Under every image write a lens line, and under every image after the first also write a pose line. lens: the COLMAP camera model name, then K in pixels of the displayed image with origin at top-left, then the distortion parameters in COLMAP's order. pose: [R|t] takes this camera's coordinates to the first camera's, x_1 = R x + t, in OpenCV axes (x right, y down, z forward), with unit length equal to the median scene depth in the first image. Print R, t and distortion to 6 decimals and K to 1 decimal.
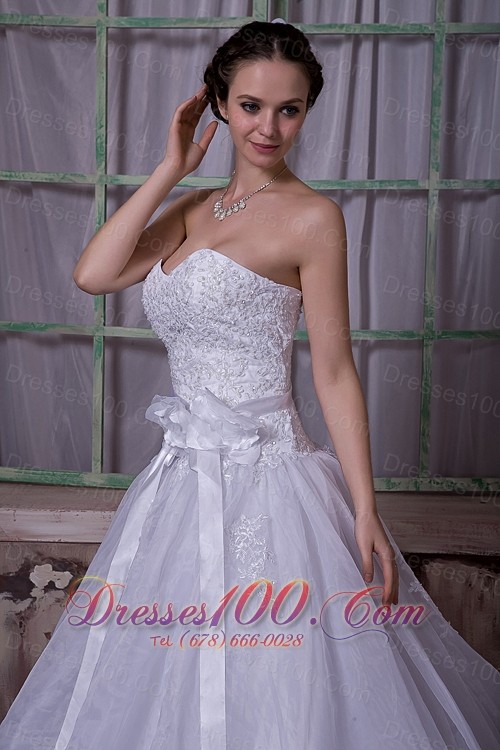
lens RADIAL K [[1614.7, 0, 238.1], [0, 1614.7, 379.3], [0, 0, 1]] dist [0.291461, 0.000000]
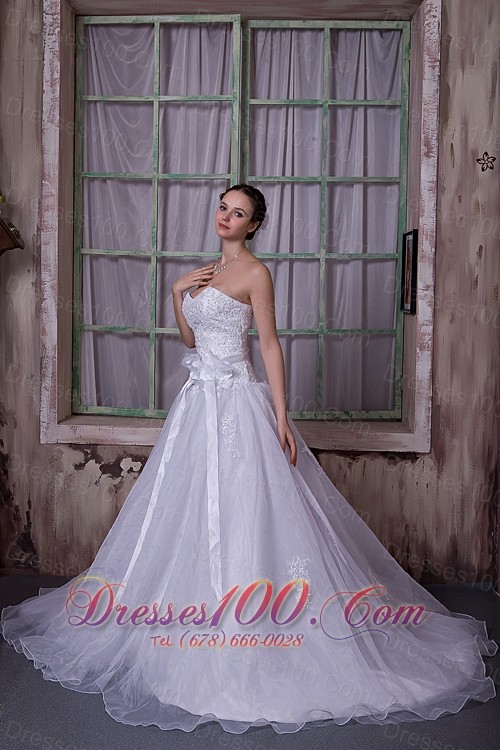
lens RADIAL K [[930.4, 0, 241.9], [0, 930.4, 331.2], [0, 0, 1]] dist [-0.049379, 0.000000]
pose [[0.999820, -0.004023, 0.018530, 0.001117], [0.004644, 0.999424, -0.033617, 0.009078], [-0.018385, 0.033697, 0.999263, -0.120388]]
